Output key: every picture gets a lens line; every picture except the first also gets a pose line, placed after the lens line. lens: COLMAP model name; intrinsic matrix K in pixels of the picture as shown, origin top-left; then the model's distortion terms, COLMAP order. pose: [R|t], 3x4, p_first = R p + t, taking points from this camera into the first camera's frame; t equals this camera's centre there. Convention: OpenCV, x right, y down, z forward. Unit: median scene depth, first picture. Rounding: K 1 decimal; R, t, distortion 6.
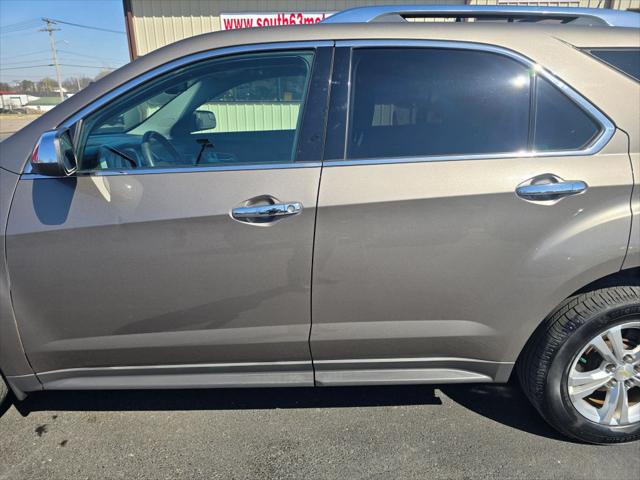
lens RADIAL K [[433.6, 0, 320.0], [0, 433.6, 240.0], [0, 0, 1]] dist [0.045203, -0.048354]
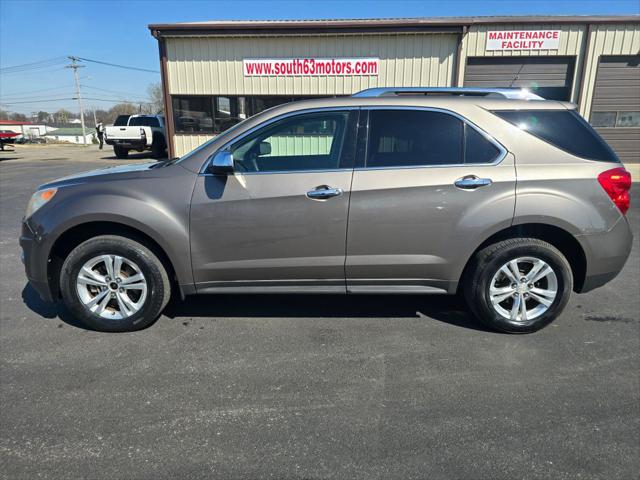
lens RADIAL K [[428.9, 0, 315.1], [0, 428.9, 239.2], [0, 0, 1]] dist [0.048010, -0.052900]
pose [[0.999801, 0.010054, -0.017249, -0.113344], [-0.011182, 0.997718, -0.066581, 0.230076], [0.016540, 0.066761, 0.997632, -0.771309]]
